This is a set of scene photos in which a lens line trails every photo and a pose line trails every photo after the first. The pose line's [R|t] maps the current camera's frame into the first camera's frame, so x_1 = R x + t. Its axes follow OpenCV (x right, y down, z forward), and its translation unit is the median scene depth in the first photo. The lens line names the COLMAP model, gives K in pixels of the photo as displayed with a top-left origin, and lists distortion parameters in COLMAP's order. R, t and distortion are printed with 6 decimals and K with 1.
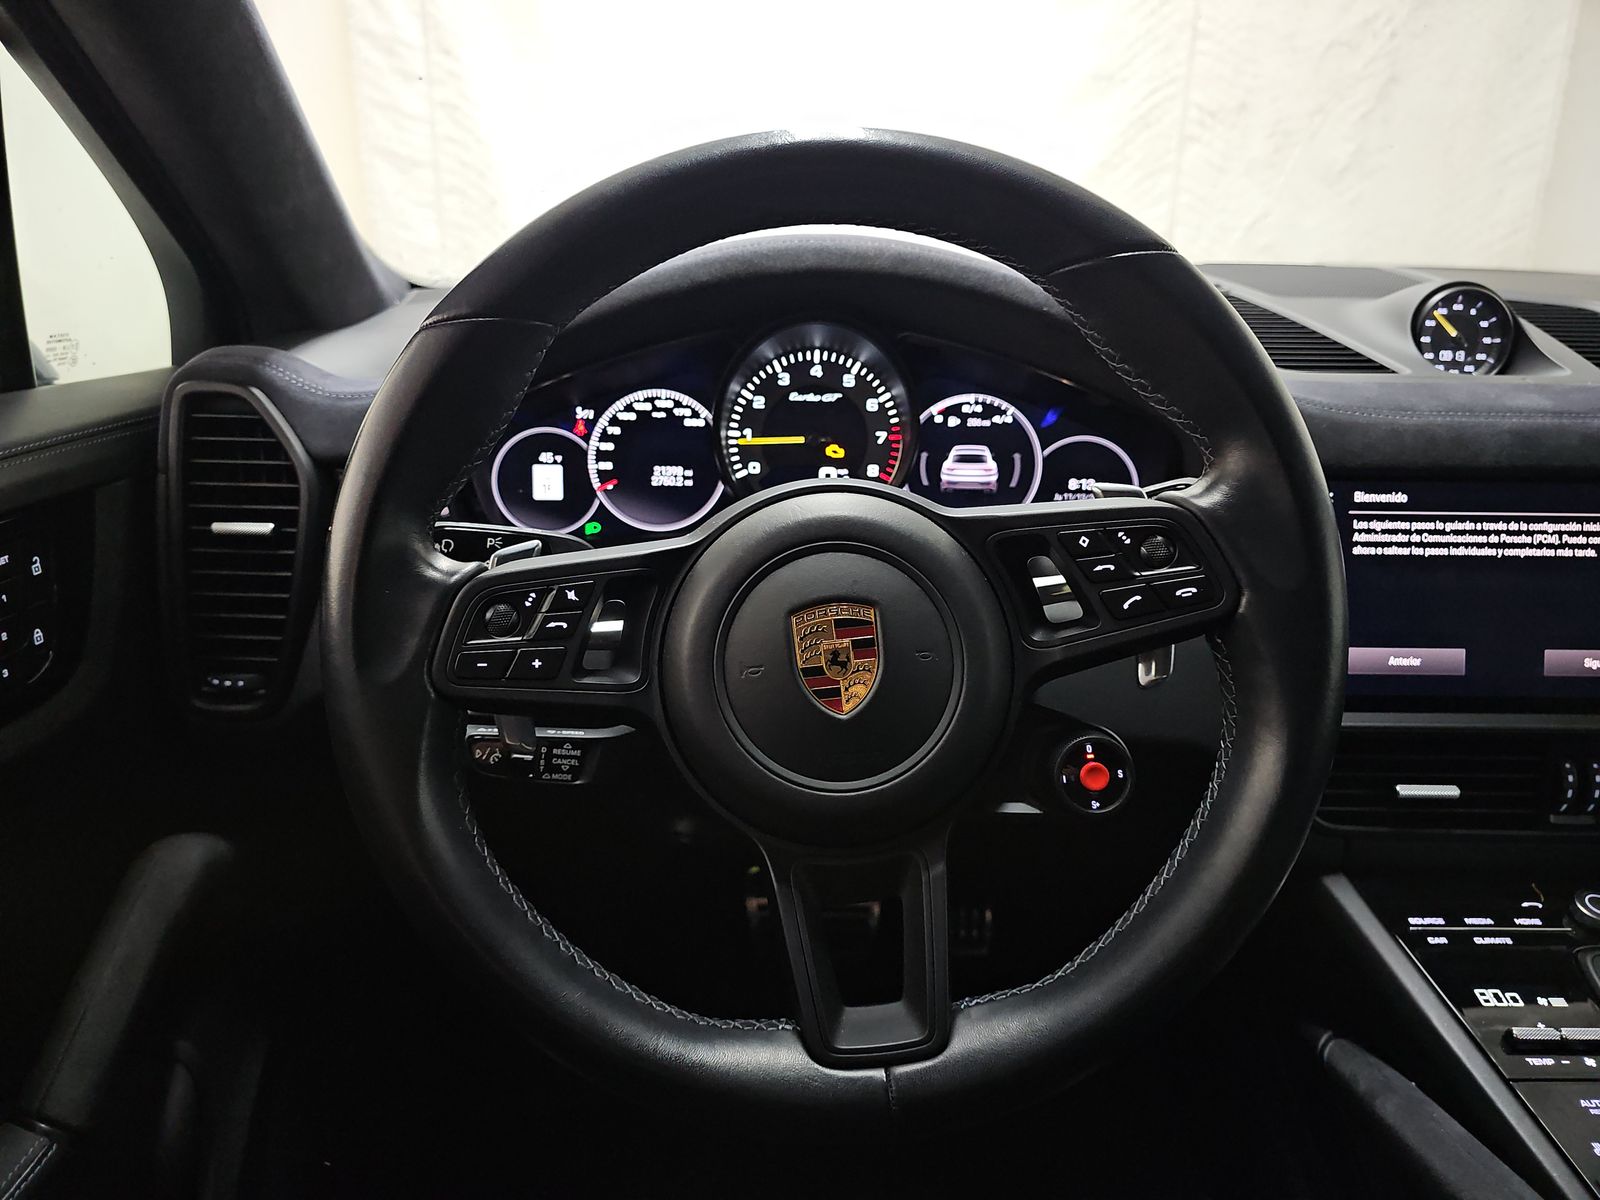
lens RADIAL K [[1077.4, 0, 800.0], [0, 1077.4, 600.0], [0, 0, 1]] dist [0.005469, -0.006520]
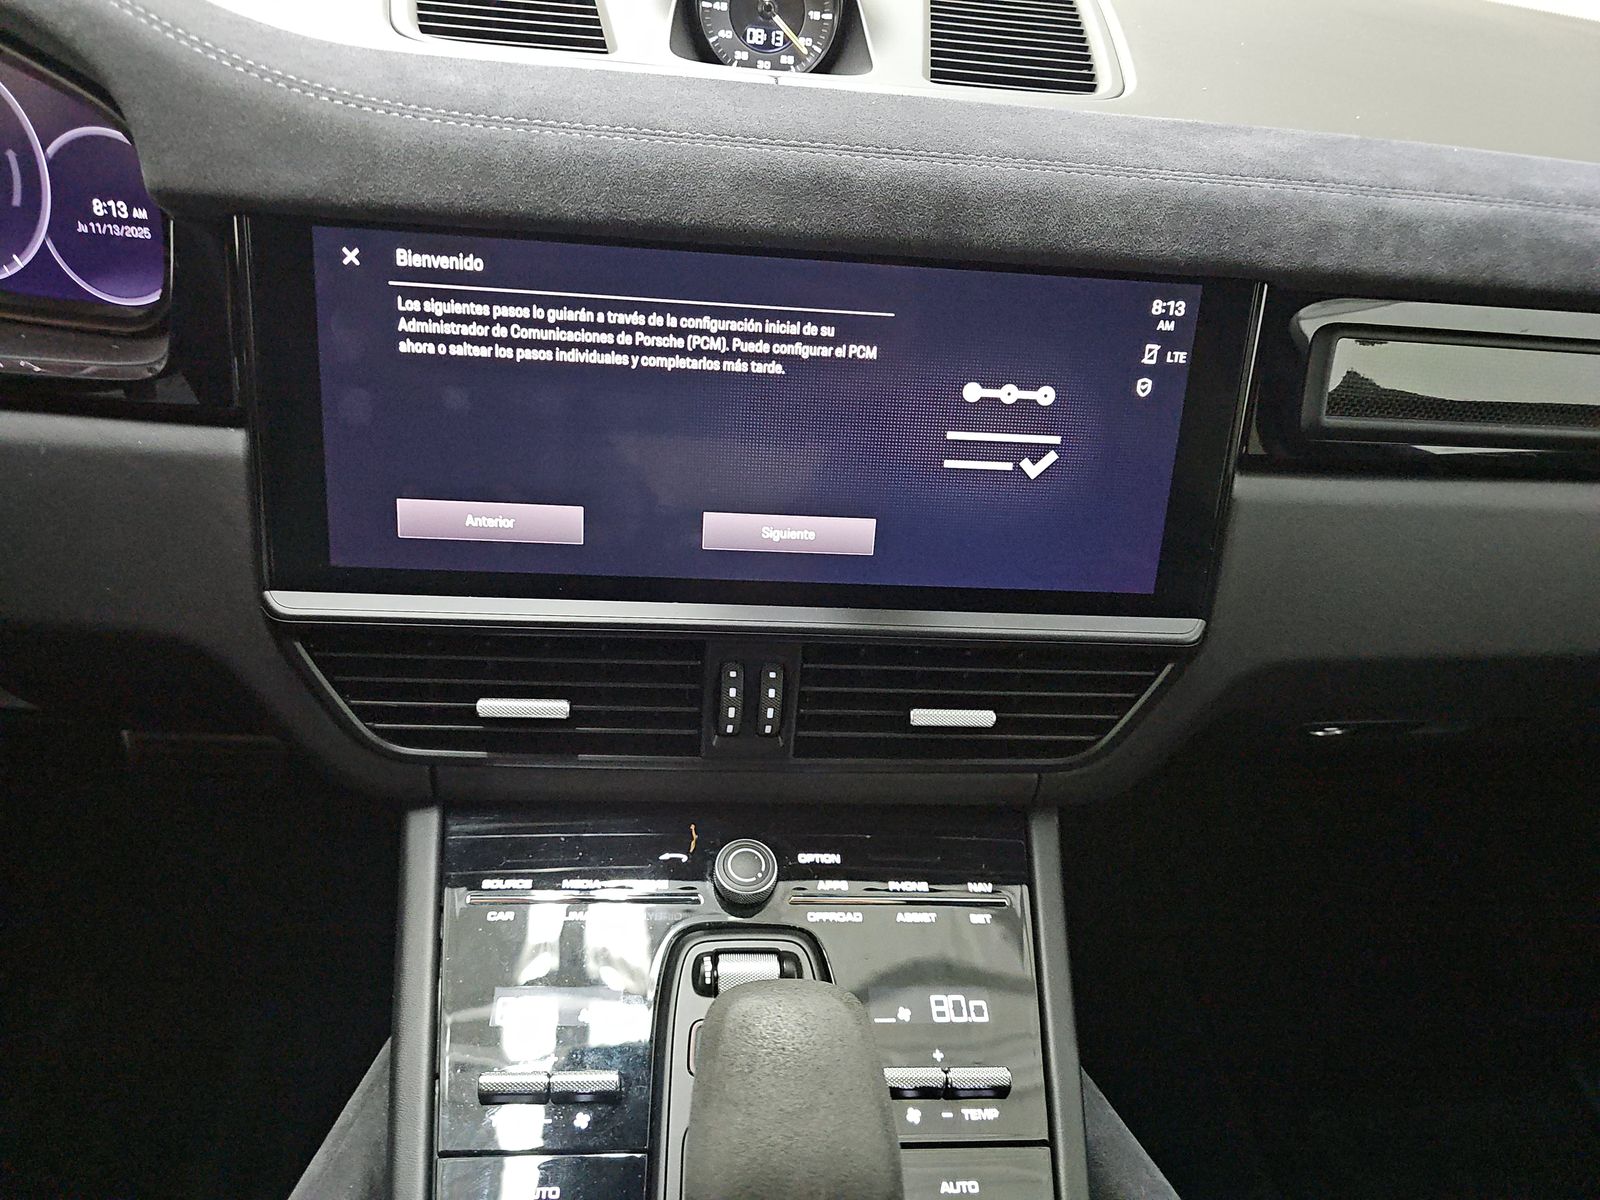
lens RADIAL K [[1077.4, 0, 800.0], [0, 1077.4, 600.0], [0, 0, 1]] dist [0.005469, -0.006520]
pose [[0.994327, 0.025021, 0.103382, 0.602505], [-0.050202, 0.967269, 0.248736, -0.062565], [-0.093775, -0.252515, 0.963038, 0.294389]]
